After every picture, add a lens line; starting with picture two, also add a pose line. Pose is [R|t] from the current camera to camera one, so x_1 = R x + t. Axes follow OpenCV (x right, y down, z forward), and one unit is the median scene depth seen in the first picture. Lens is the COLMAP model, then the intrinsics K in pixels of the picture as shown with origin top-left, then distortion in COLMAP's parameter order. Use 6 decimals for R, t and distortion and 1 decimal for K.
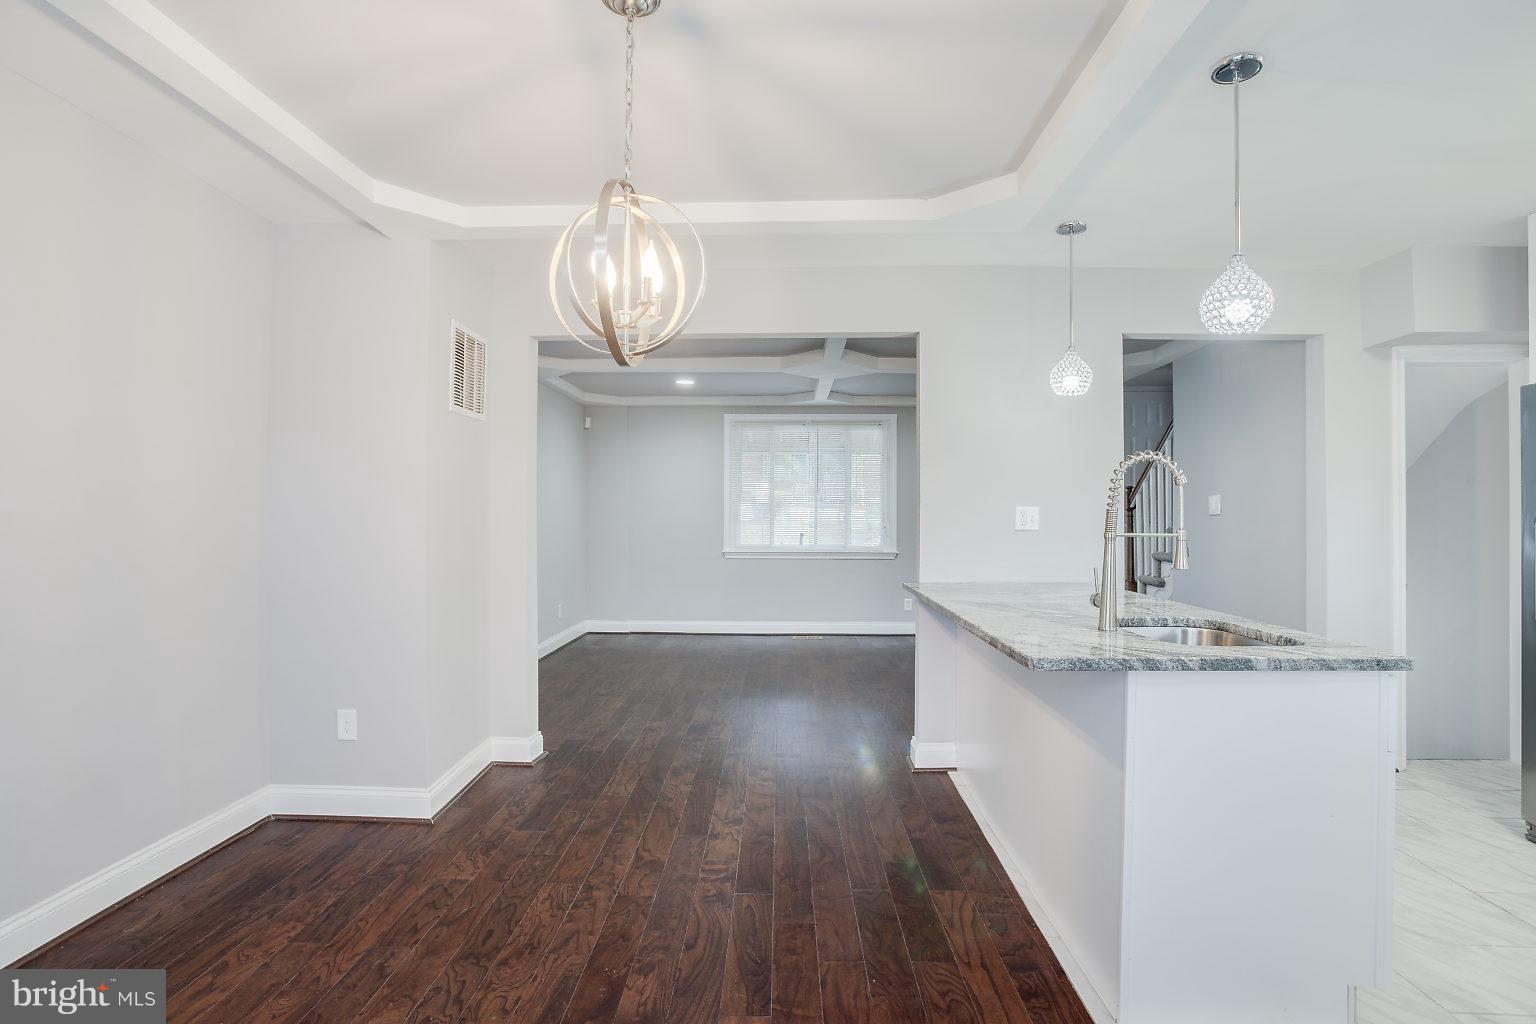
lens RADIAL K [[749.6, 0, 761.6], [0, 749.6, 512.8], [0, 0, 1]] dist [-0.077074, 0.037014]
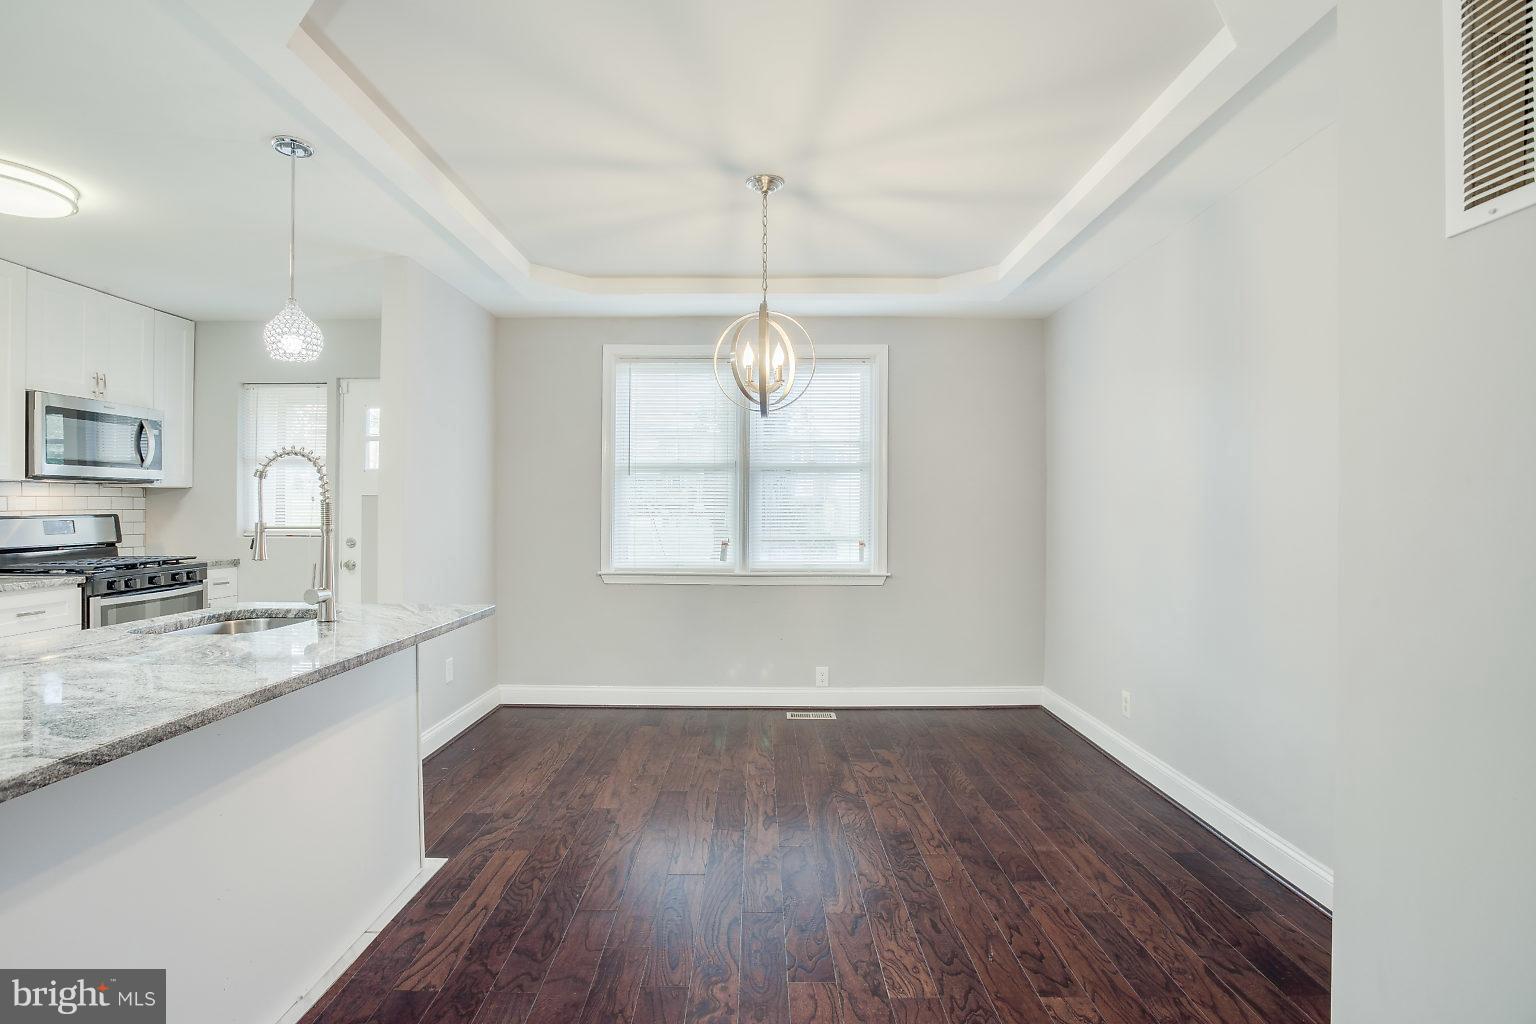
lens RADIAL K [[749.6, 0, 761.6], [0, 749.6, 512.8], [0, 0, 1]] dist [-0.077074, 0.037014]
pose [[-0.999416, -0.006809, -0.033486, -0.069193], [-0.006944, 0.999968, 0.003930, 0.001179], [0.033458, 0.004160, -0.999431, 1.460192]]
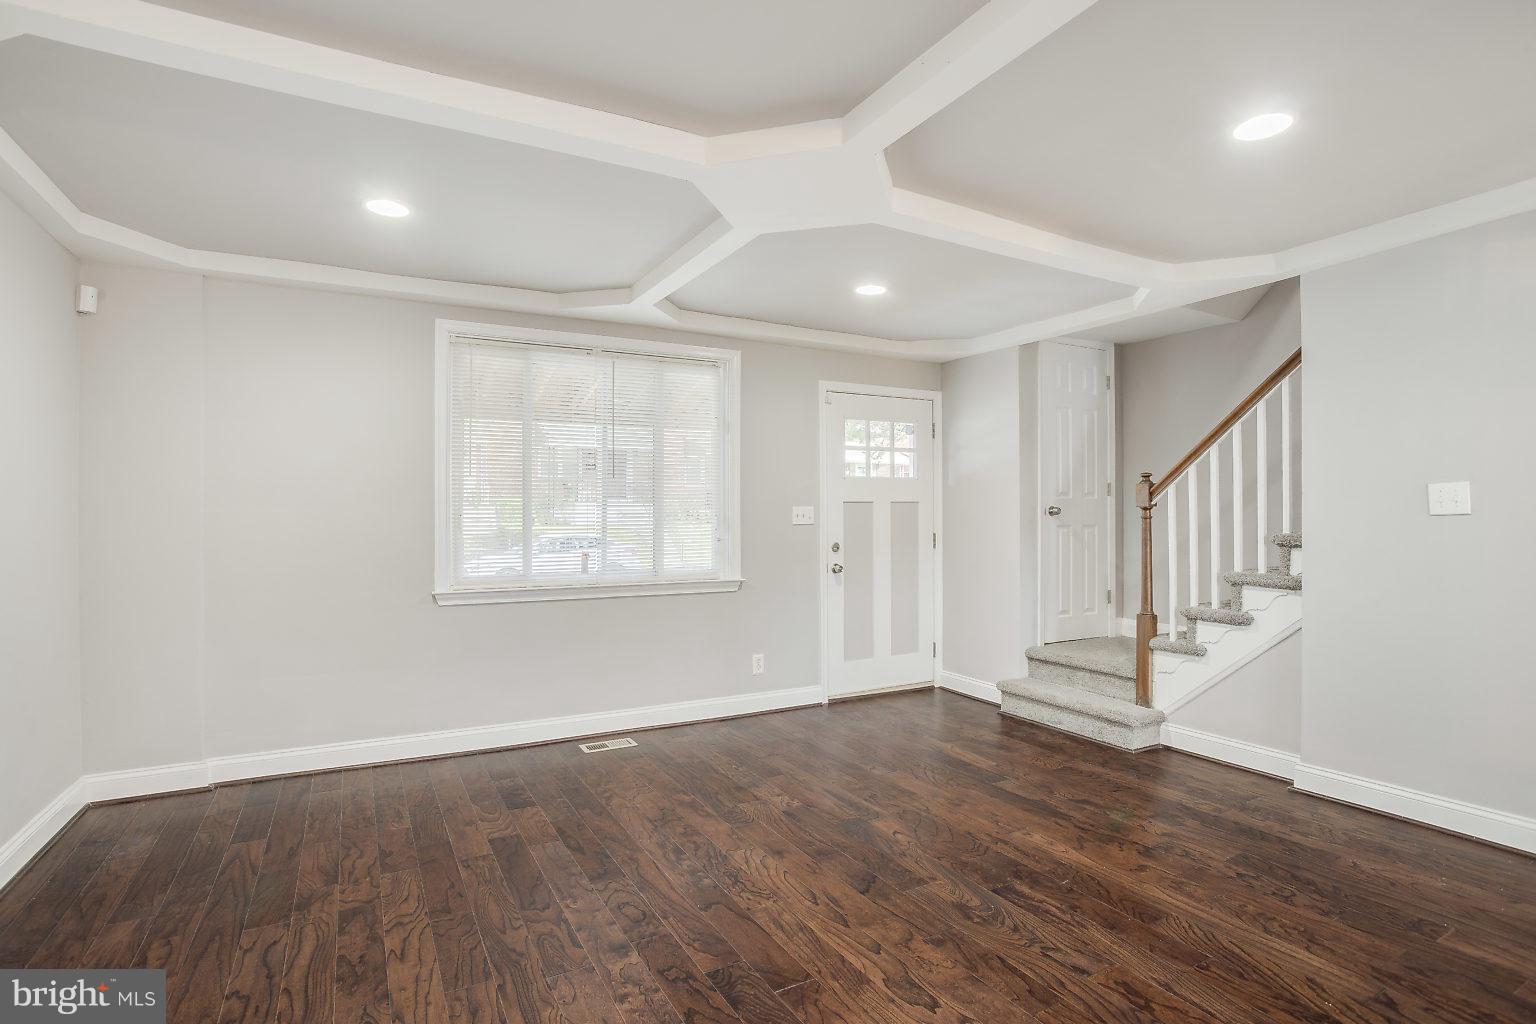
lens RADIAL K [[758.7, 0, 755.5], [0, 758.7, 521.5], [0, 0, 1]] dist [-0.080742, 0.038000]
pose [[0.866556, -0.008185, 0.499013, -0.297417], [0.004602, 0.999954, 0.008411, 0.000822], [-0.499058, -0.004992, 0.866554, 1.211640]]
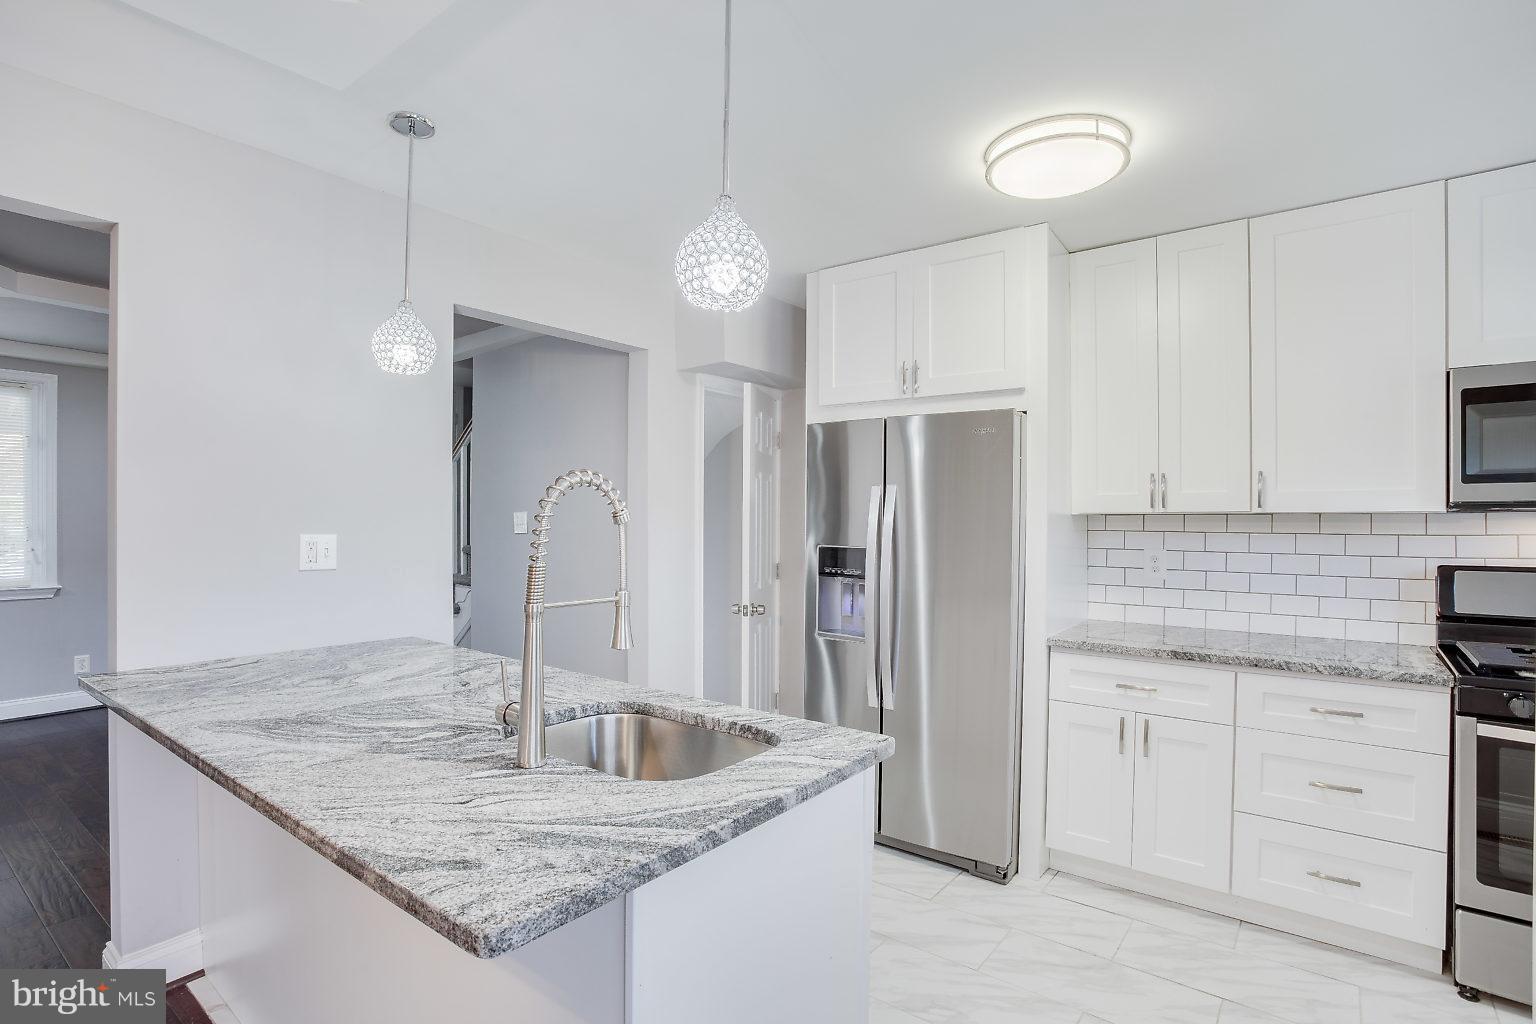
lens RADIAL K [[758.7, 0, 755.5], [0, 758.7, 521.5], [0, 0, 1]] dist [-0.080742, 0.038000]
pose [[0.584893, -0.003013, 0.811105, 0.058649], [-0.004754, 0.999963, 0.007142, -0.031831], [-0.811096, -0.008033, 0.584857, 0.356525]]
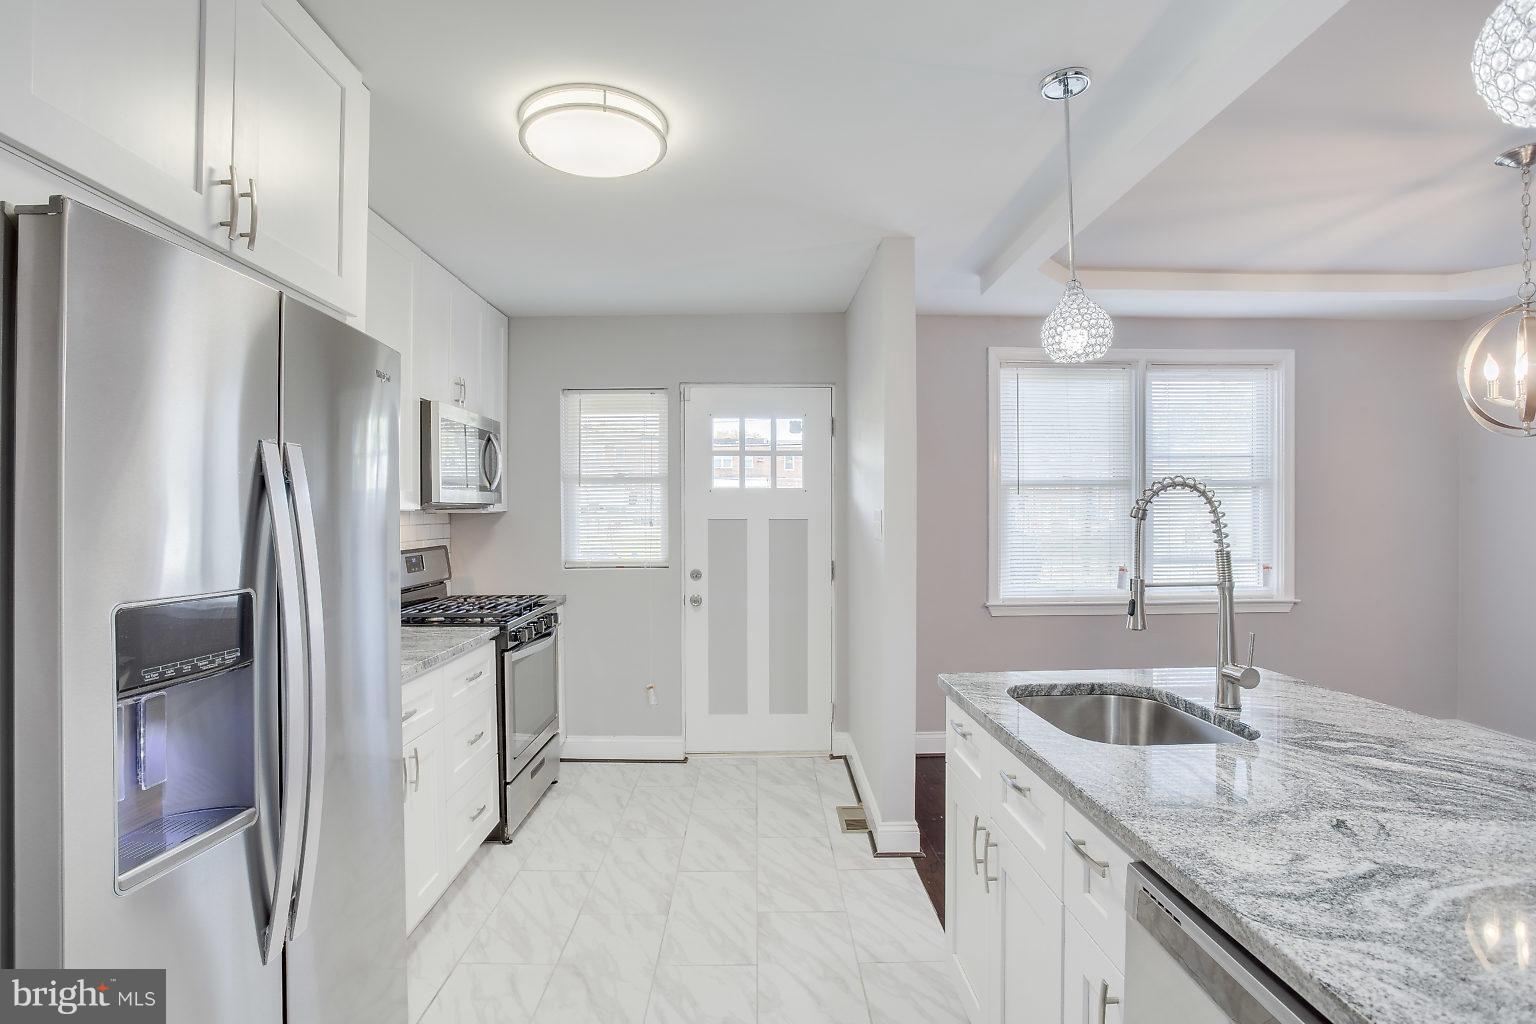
lens RADIAL K [[758.7, 0, 755.5], [0, 758.7, 521.5], [0, 0, 1]] dist [-0.080742, 0.038000]
pose [[-0.998810, 0.002730, -0.048686, 0.721762], [0.002379, 0.999971, 0.007267, -0.030099], [0.048705, 0.007143, -0.998788, 1.257795]]
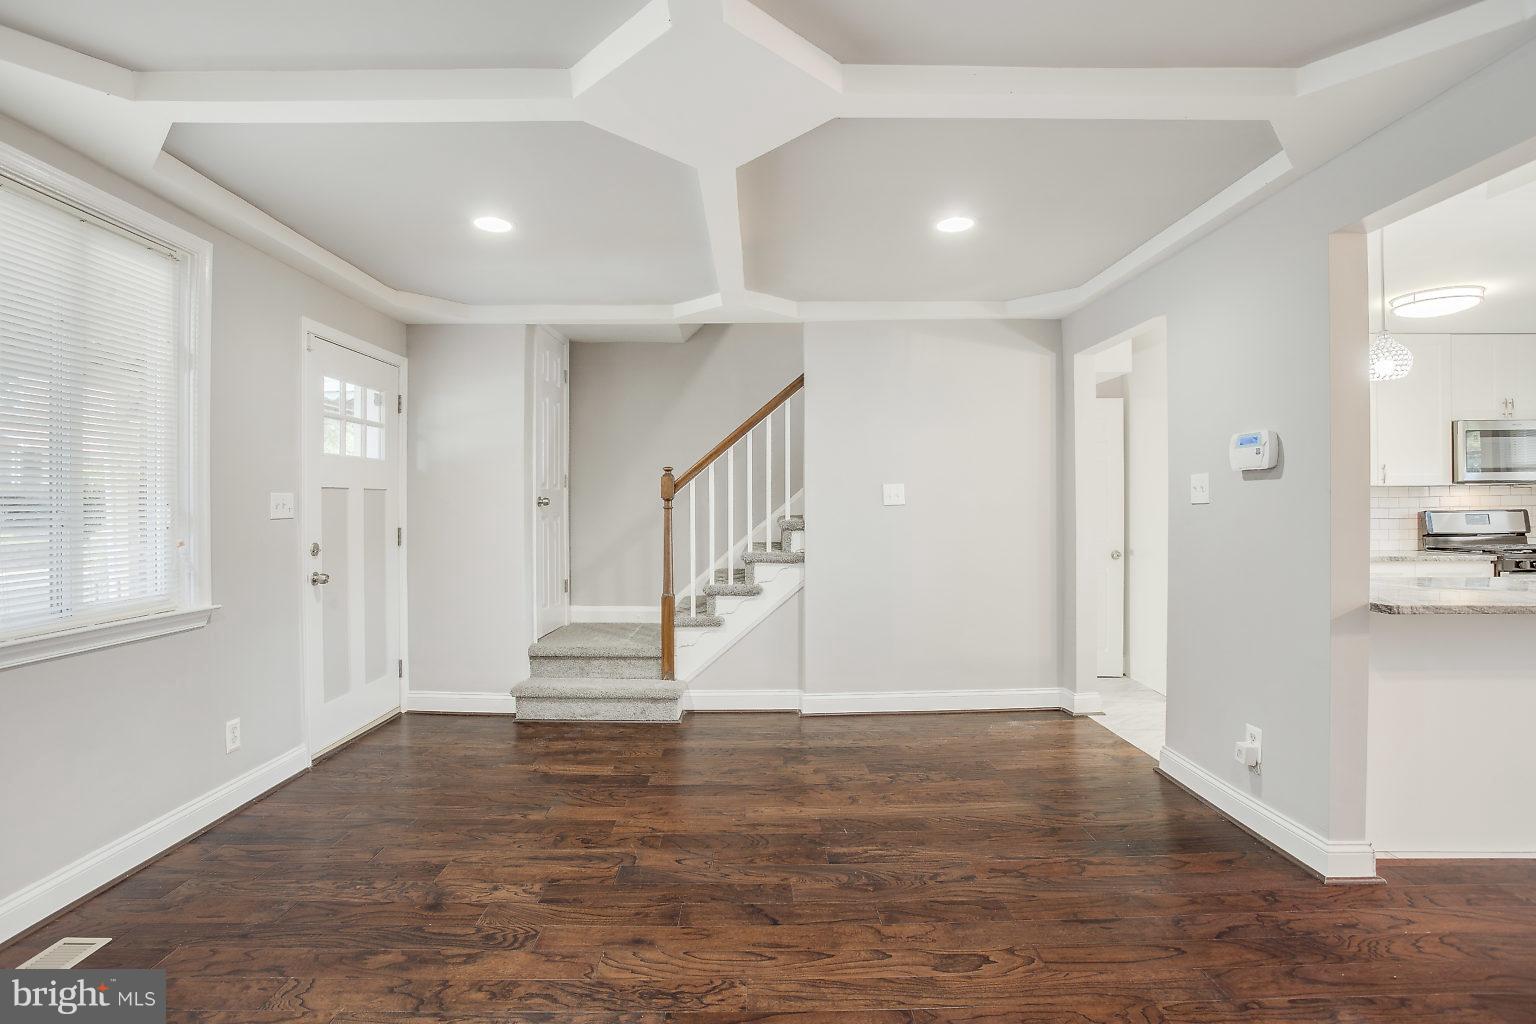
lens RADIAL K [[749.6, 0, 761.6], [0, 749.6, 512.8], [0, 0, 1]] dist [-0.077074, 0.037014]
pose [[-0.039372, -0.009329, 0.999181, -0.514468], [0.002895, 0.999951, 0.009451, 0.004357], [-0.999220, 0.003265, -0.039344, 1.917357]]
